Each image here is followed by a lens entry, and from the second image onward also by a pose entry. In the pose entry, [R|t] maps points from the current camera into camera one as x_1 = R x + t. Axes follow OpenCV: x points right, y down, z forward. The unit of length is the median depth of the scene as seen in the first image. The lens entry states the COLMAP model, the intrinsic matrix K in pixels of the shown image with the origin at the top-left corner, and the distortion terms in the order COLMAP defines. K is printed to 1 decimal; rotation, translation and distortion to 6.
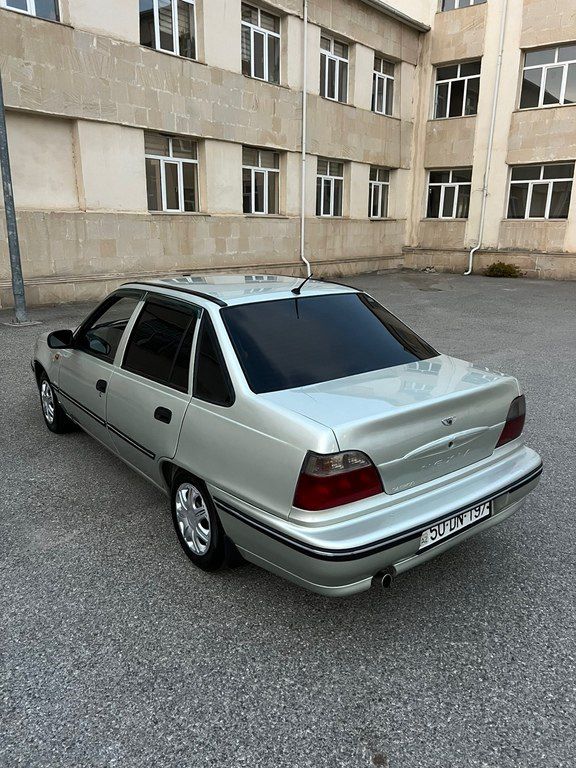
lens RADIAL K [[579.3, 0, 288.0], [0, 579.3, 384.0], [0, 0, 1]] dist [0.058137, -0.066162]
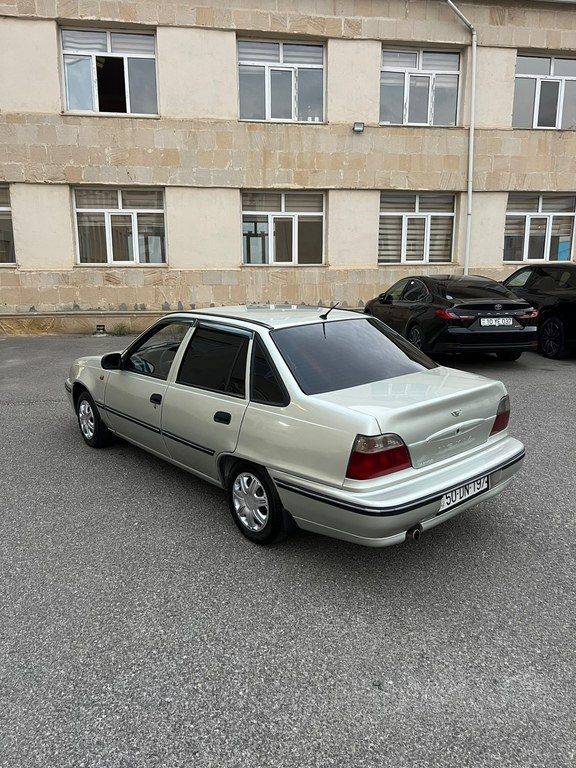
lens RADIAL K [[579.3, 0, 288.0], [0, 579.3, 384.0], [0, 0, 1]] dist [0.058137, -0.066162]
pose [[0.997977, -0.018489, 0.060830, -0.155699], [0.021689, 0.998392, -0.052375, 0.051191], [-0.059764, 0.053588, 0.996773, -0.245235]]
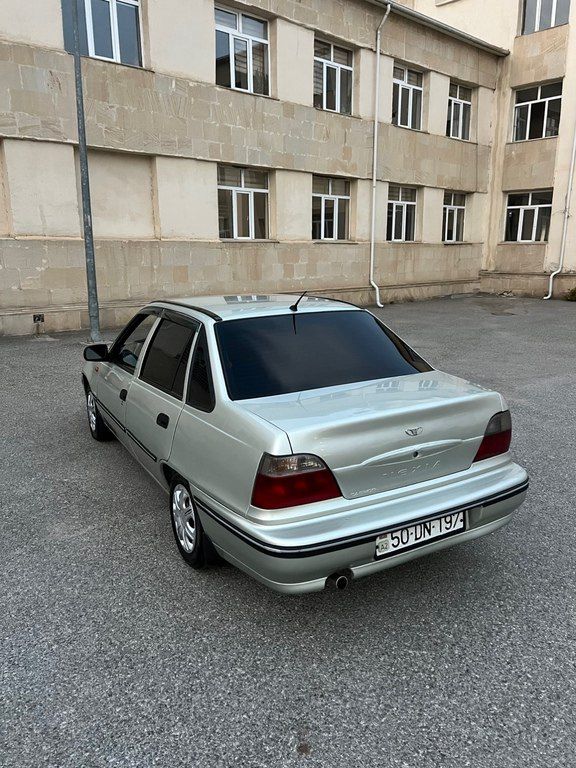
lens RADIAL K [[579.3, 0, 288.0], [0, 579.3, 384.0], [0, 0, 1]] dist [0.058137, -0.066162]
pose [[0.989685, 0.020507, -0.141784, 0.174743], [-0.026645, 0.998782, -0.041528, 0.025165], [0.140760, 0.044877, 0.989026, -0.042285]]
